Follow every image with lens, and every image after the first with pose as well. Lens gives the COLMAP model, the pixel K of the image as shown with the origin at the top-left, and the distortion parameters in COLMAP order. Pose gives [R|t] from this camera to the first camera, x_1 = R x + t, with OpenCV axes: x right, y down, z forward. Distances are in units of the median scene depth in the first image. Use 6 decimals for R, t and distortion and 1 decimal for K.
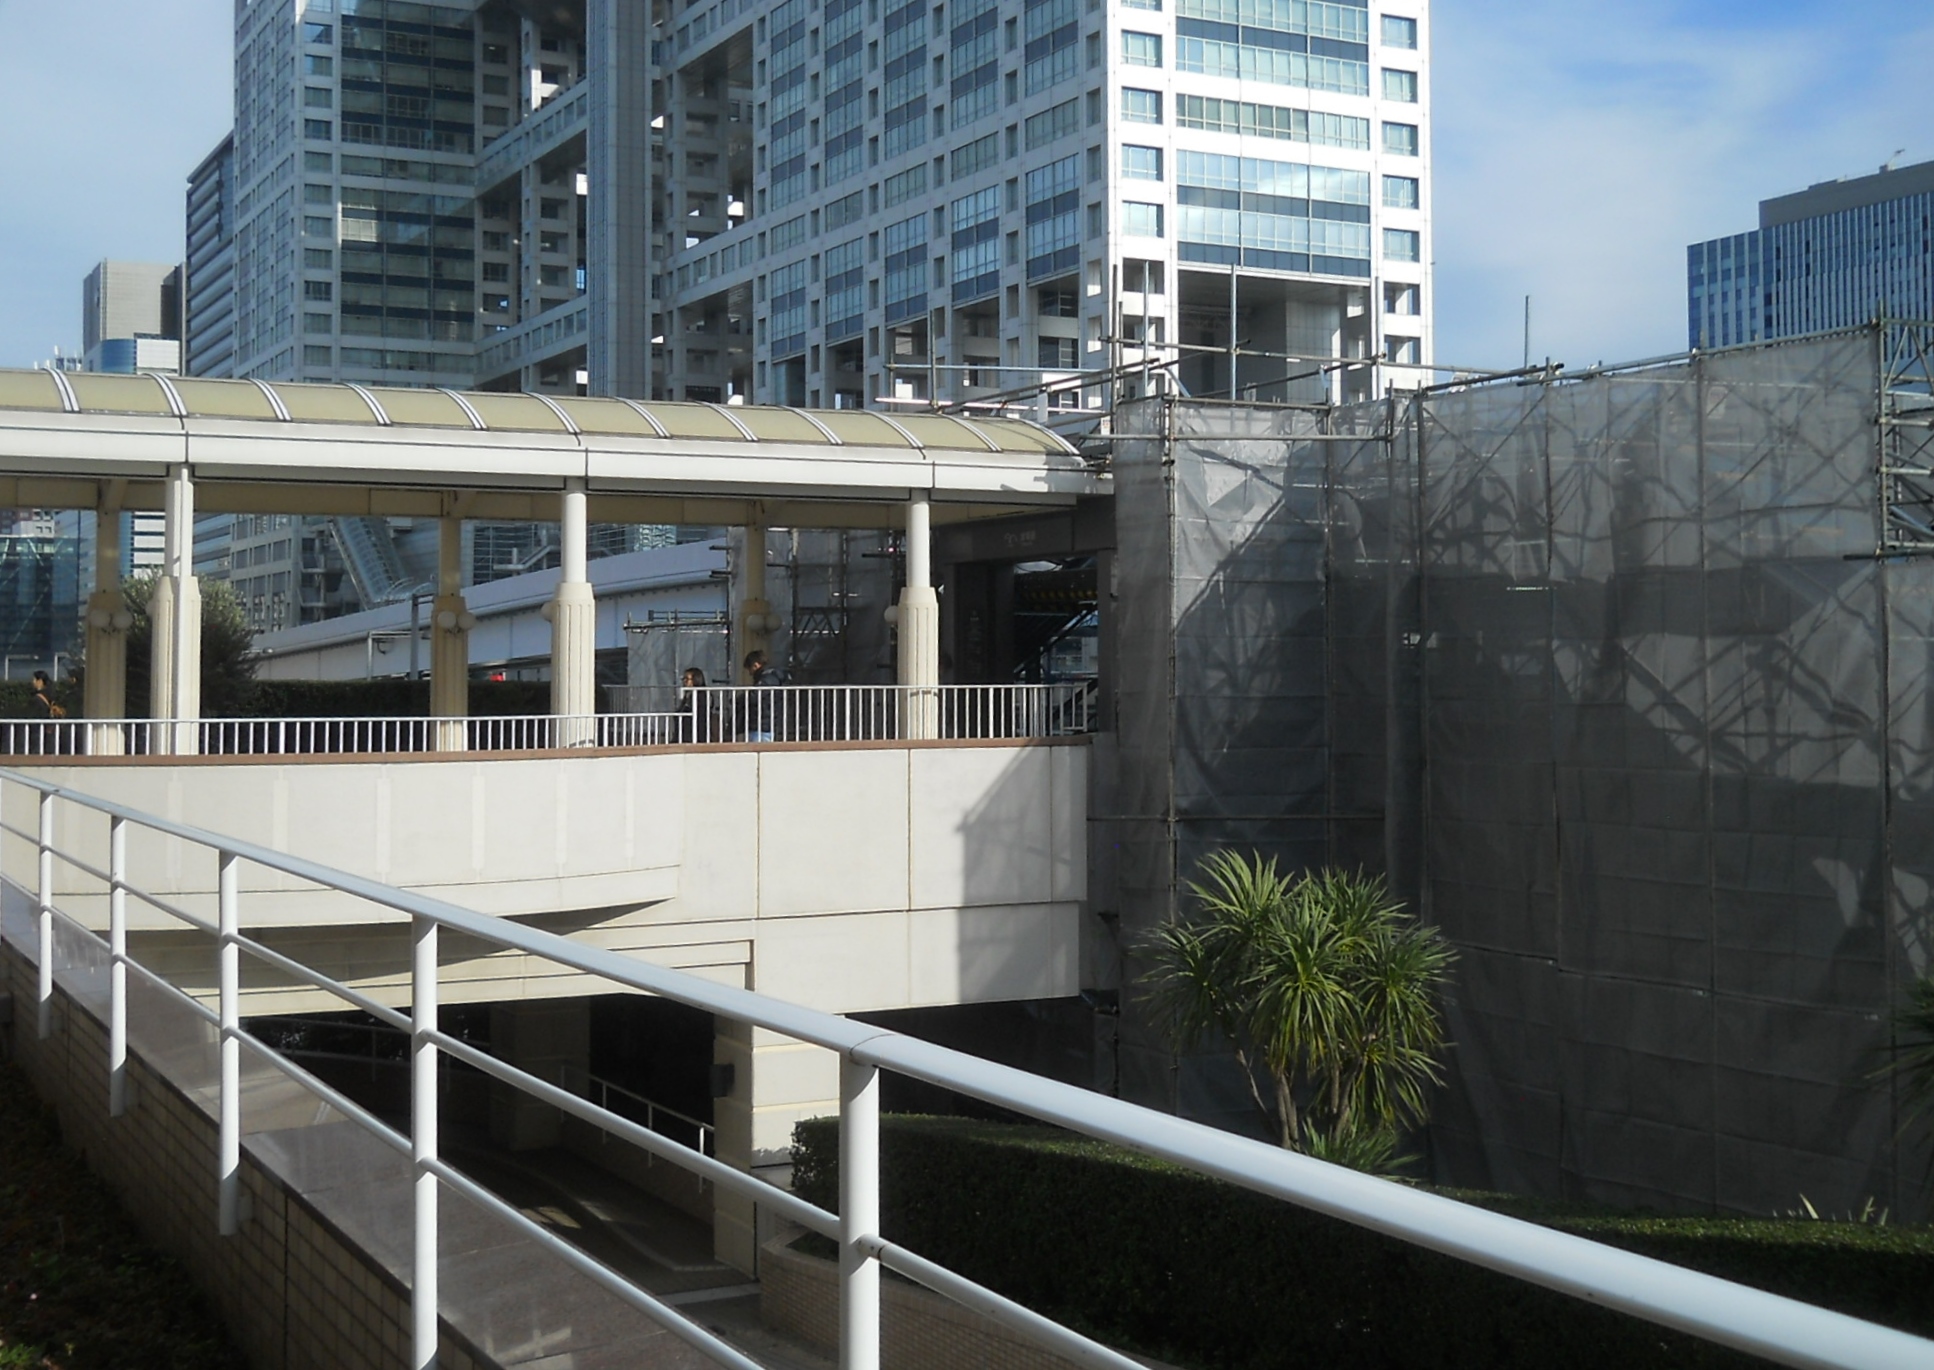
lens RADIAL K [[2179.8, 0, 969.2], [0, 2179.8, 695.4], [0, 0, 1]] dist [-0.035221, 0.000000]
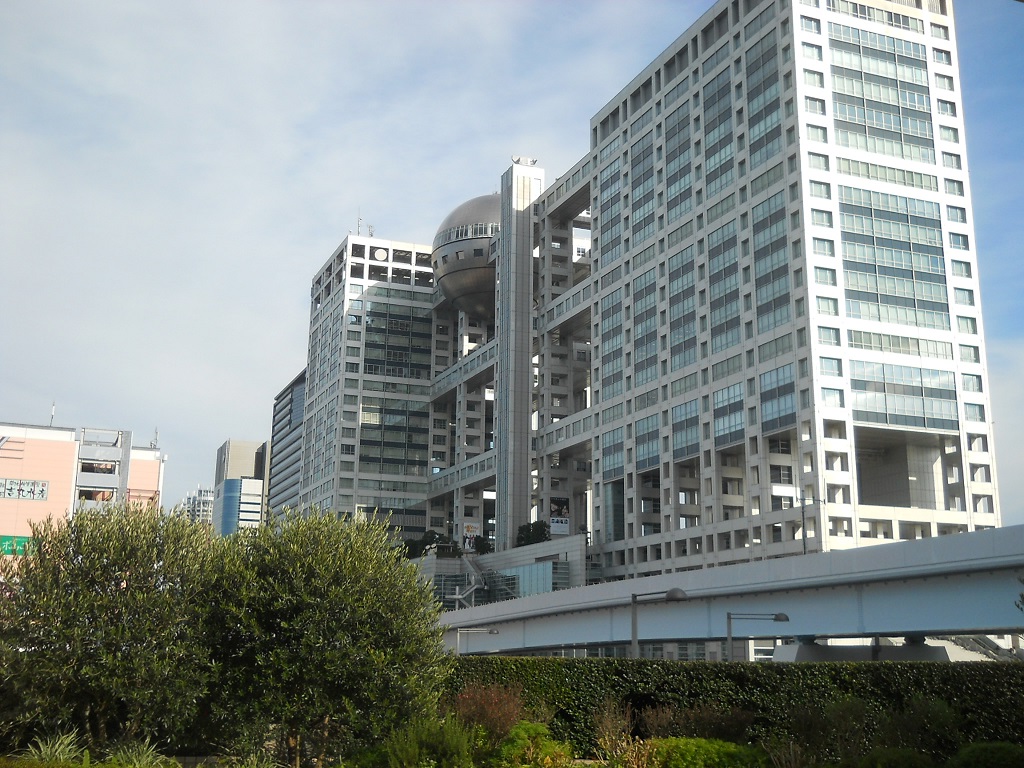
lens RADIAL K [[1103.8, 0, 512.3], [0, 1103.8, 377.0], [0, 0, 1]] dist [-0.010300, 0.000000]
pose [[0.994493, -0.013093, -0.103977, -0.073837], [-0.014269, 0.966010, -0.258112, 0.000323], [0.103823, 0.258175, 0.960503, 0.090272]]
